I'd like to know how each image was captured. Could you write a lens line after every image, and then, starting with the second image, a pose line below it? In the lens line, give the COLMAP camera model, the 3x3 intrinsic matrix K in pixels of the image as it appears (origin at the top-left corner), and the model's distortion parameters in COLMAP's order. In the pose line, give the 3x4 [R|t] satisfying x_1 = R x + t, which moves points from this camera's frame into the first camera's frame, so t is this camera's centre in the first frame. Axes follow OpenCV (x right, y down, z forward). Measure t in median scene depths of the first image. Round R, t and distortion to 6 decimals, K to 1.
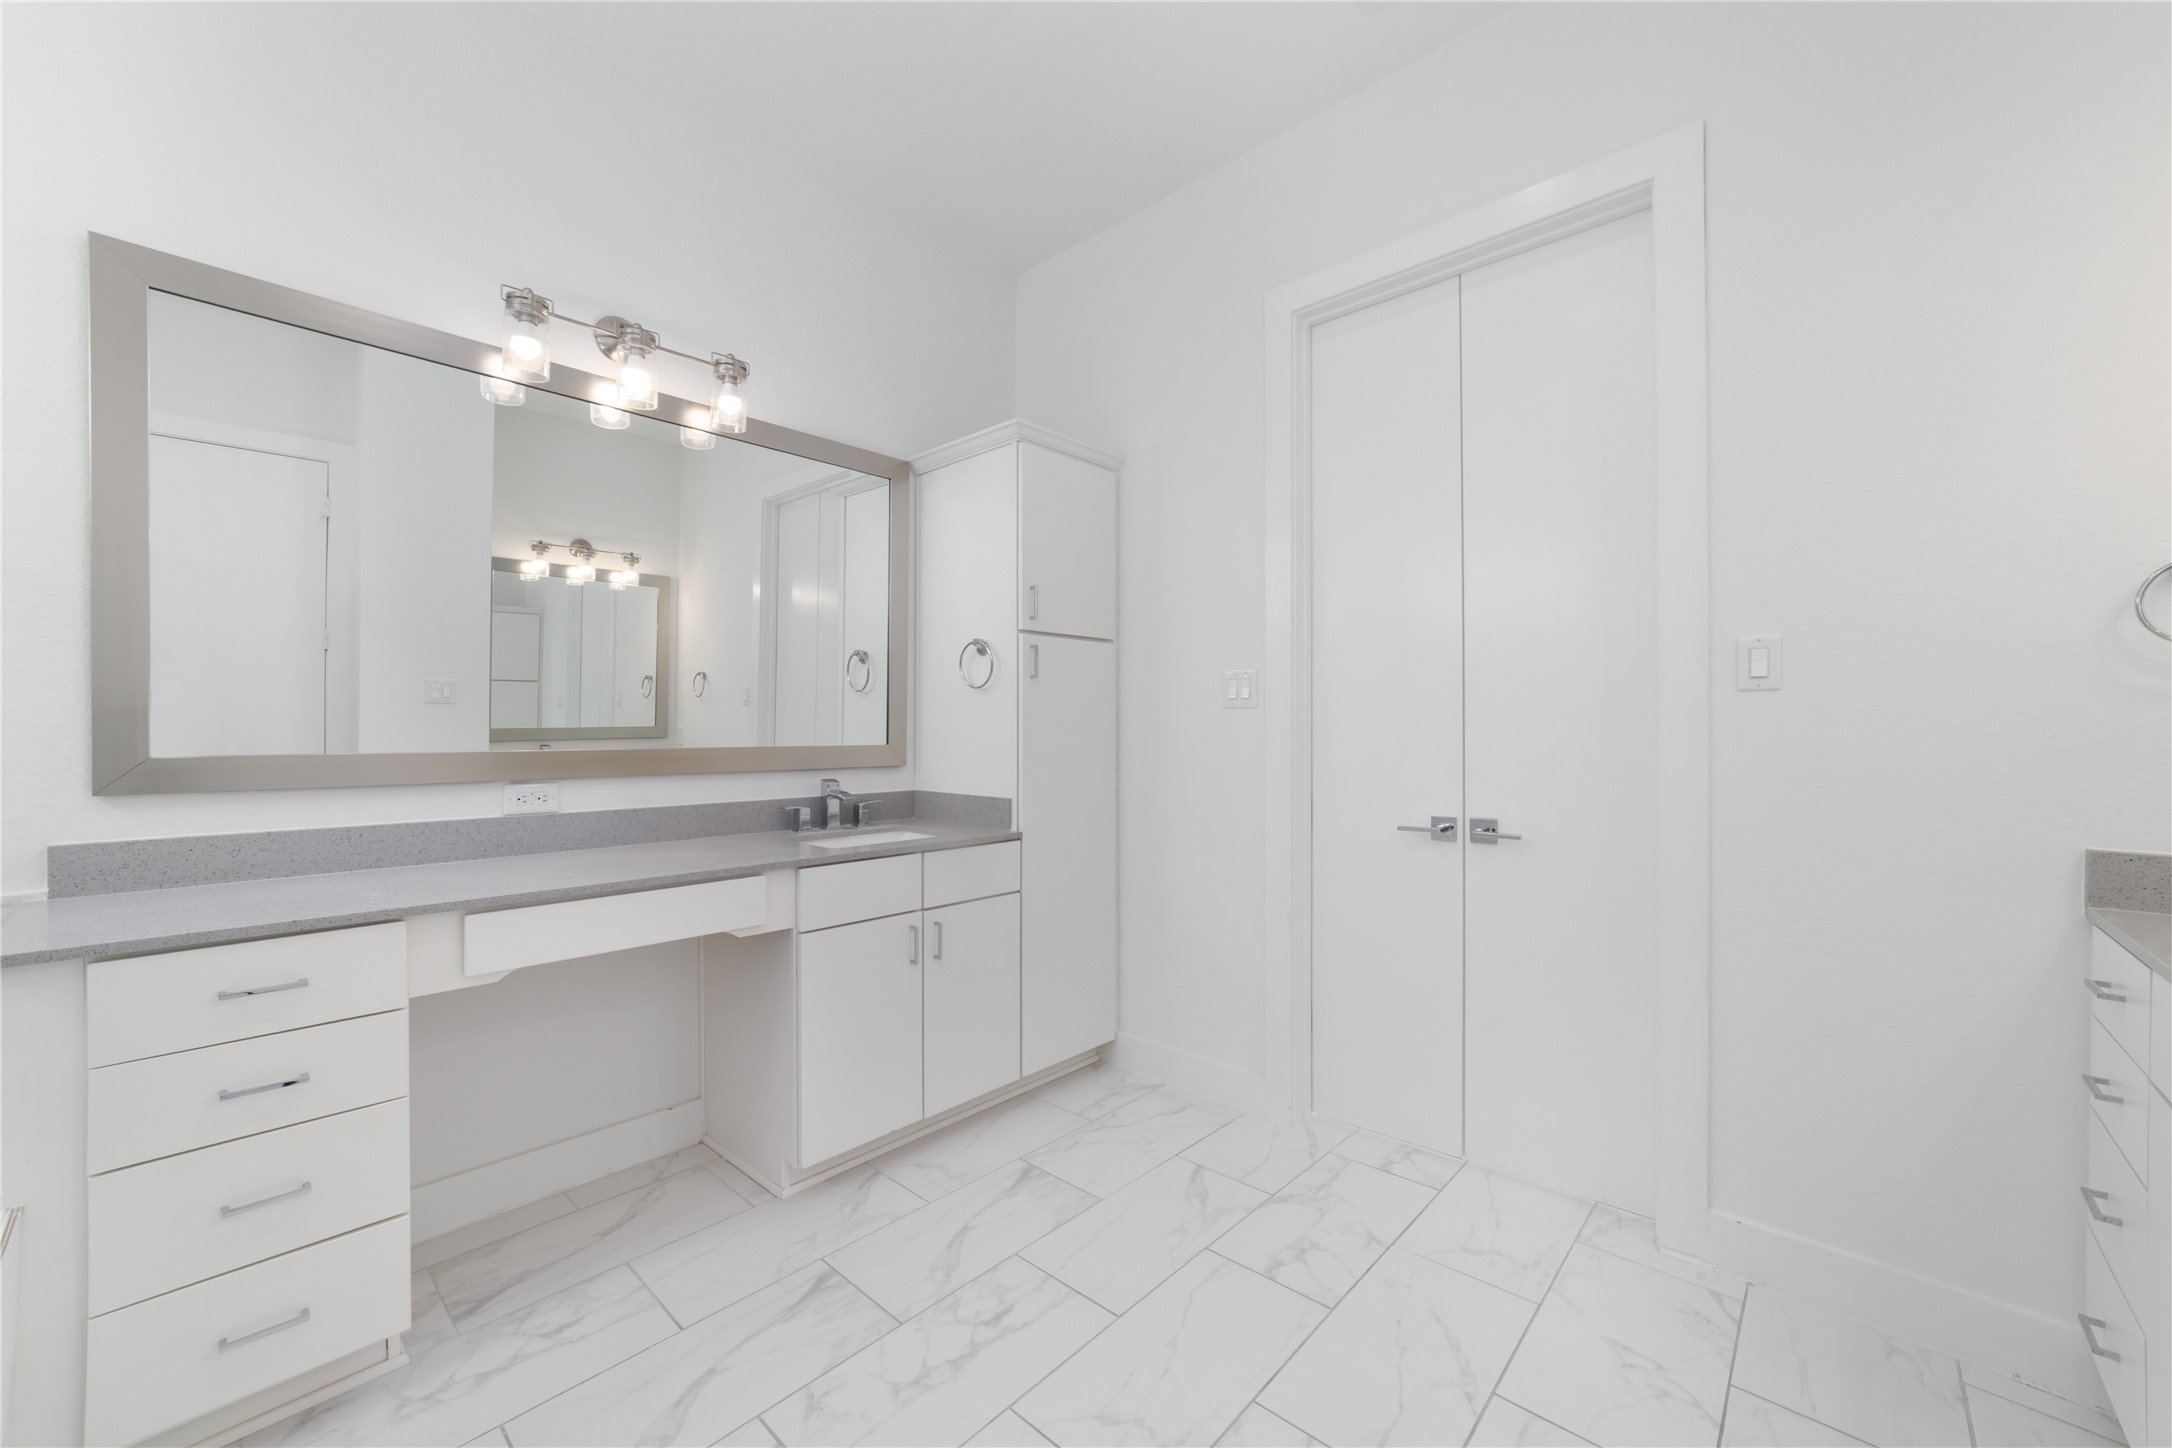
lens RADIAL K [[826.6, 0, 1096.8], [0, 826.6, 719.5], [0, 0, 1]] dist [-0.000994, -0.000039]
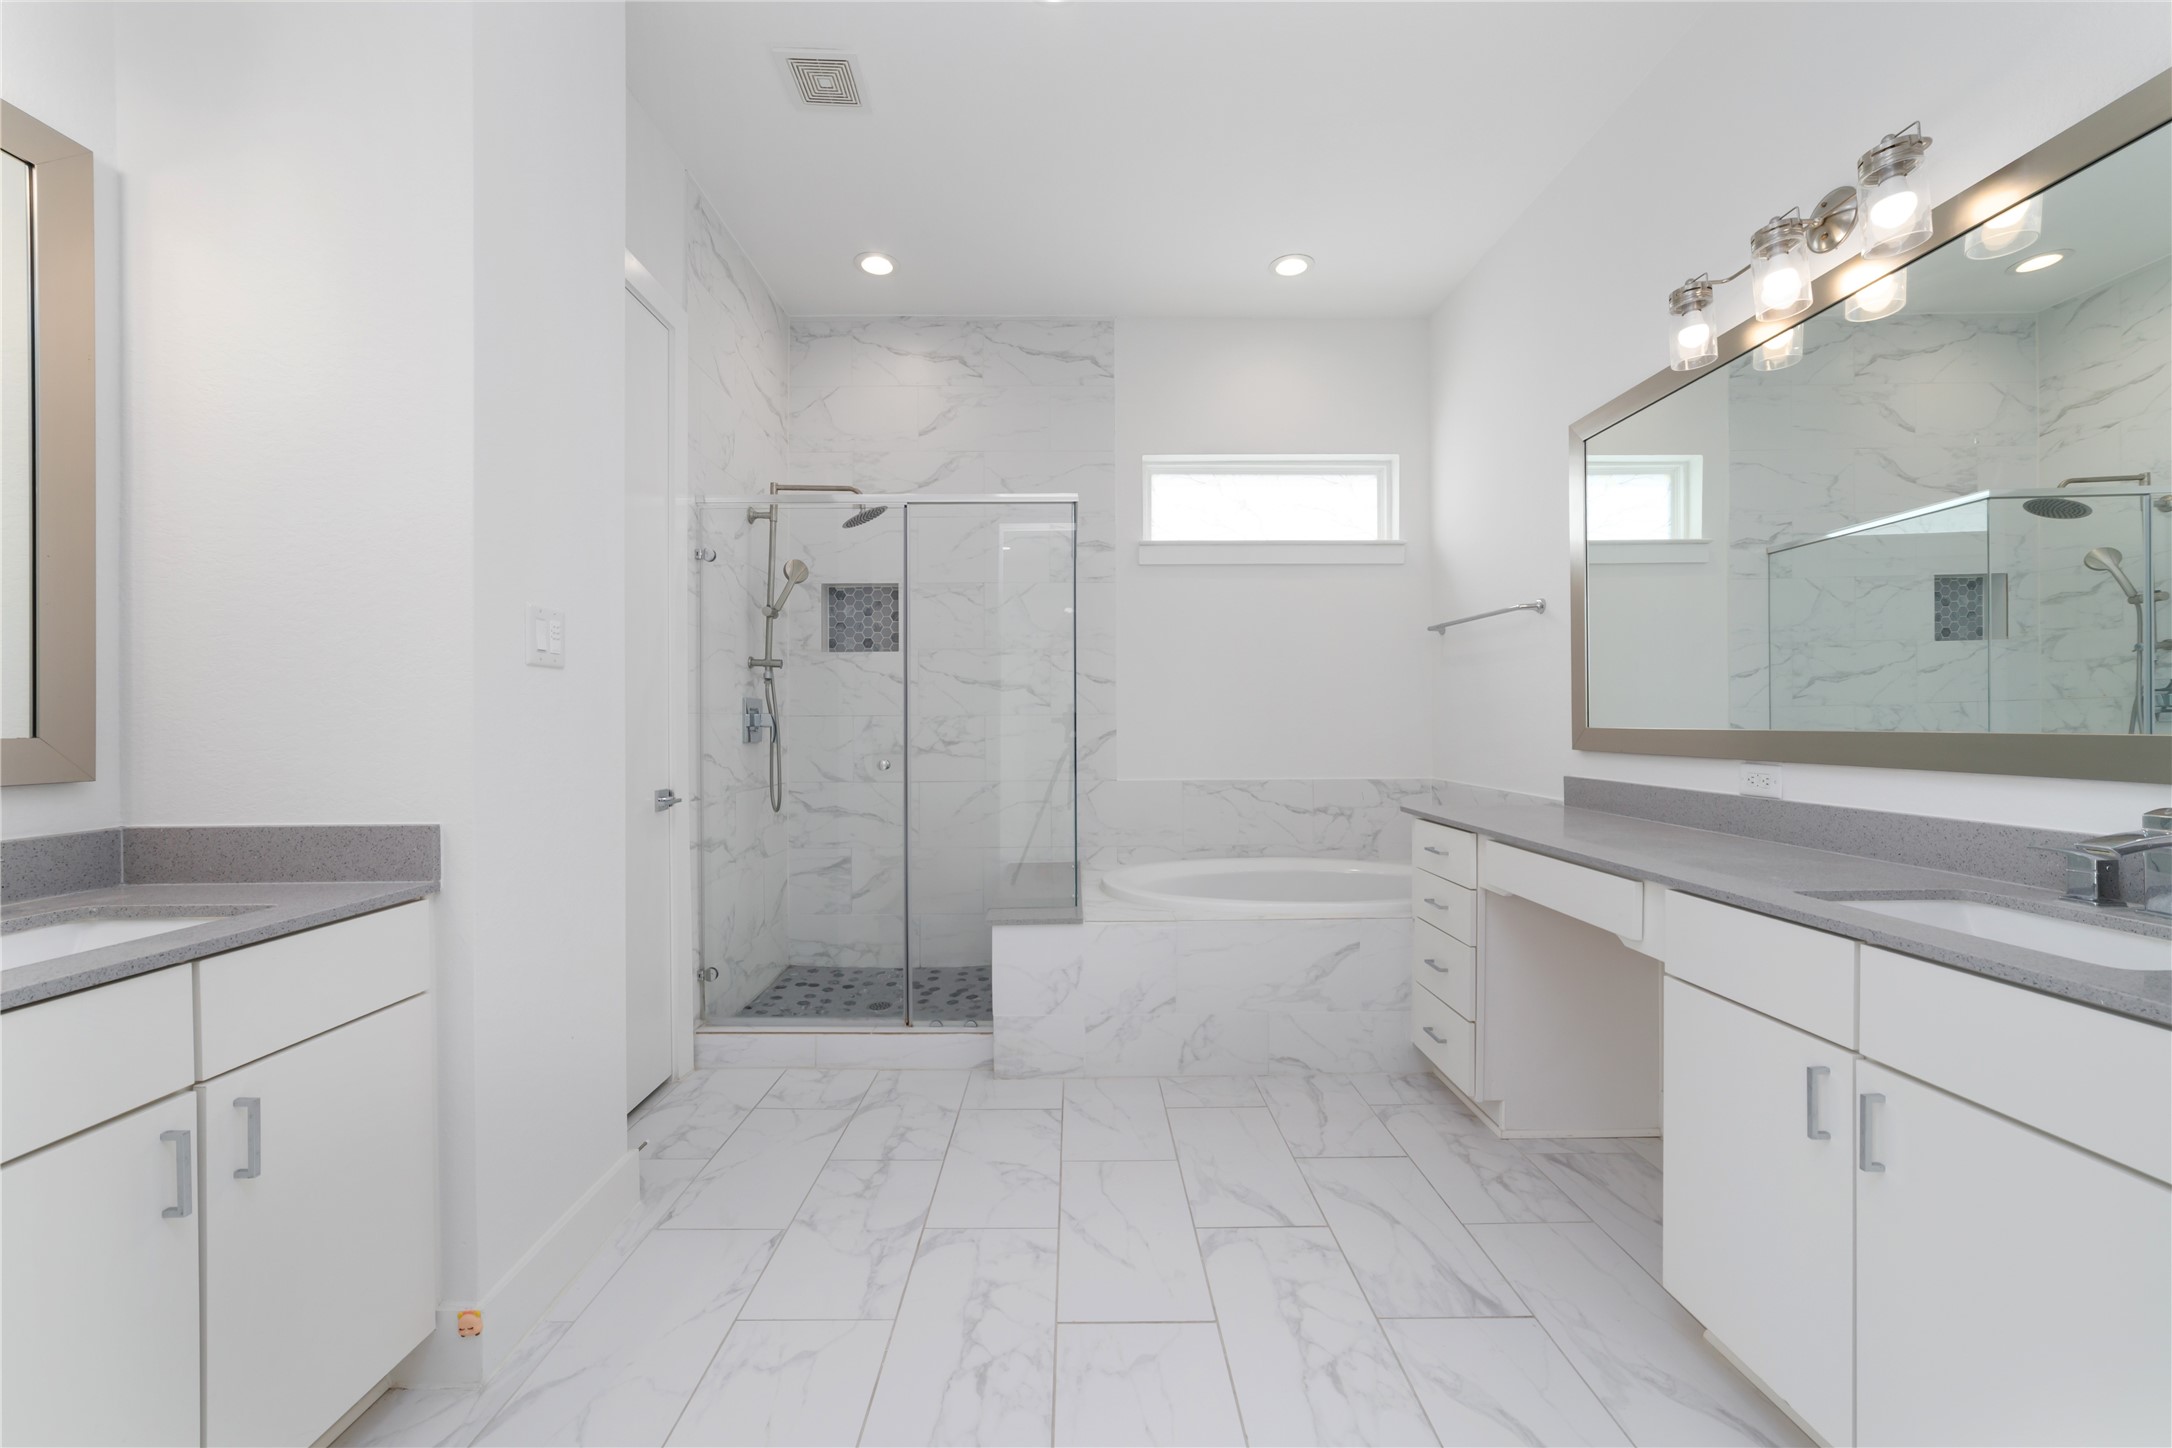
lens RADIAL K [[826.6, 0, 1087.6], [0, 826.6, 727.4], [0, 0, 1]] dist [-0.000994, -0.000039]
pose [[-0.726567, -0.000498, -0.687095, 0.655514], [0.000828, 0.999998, -0.001601, 0.044376], [0.687095, -0.001733, -0.726566, 1.437638]]
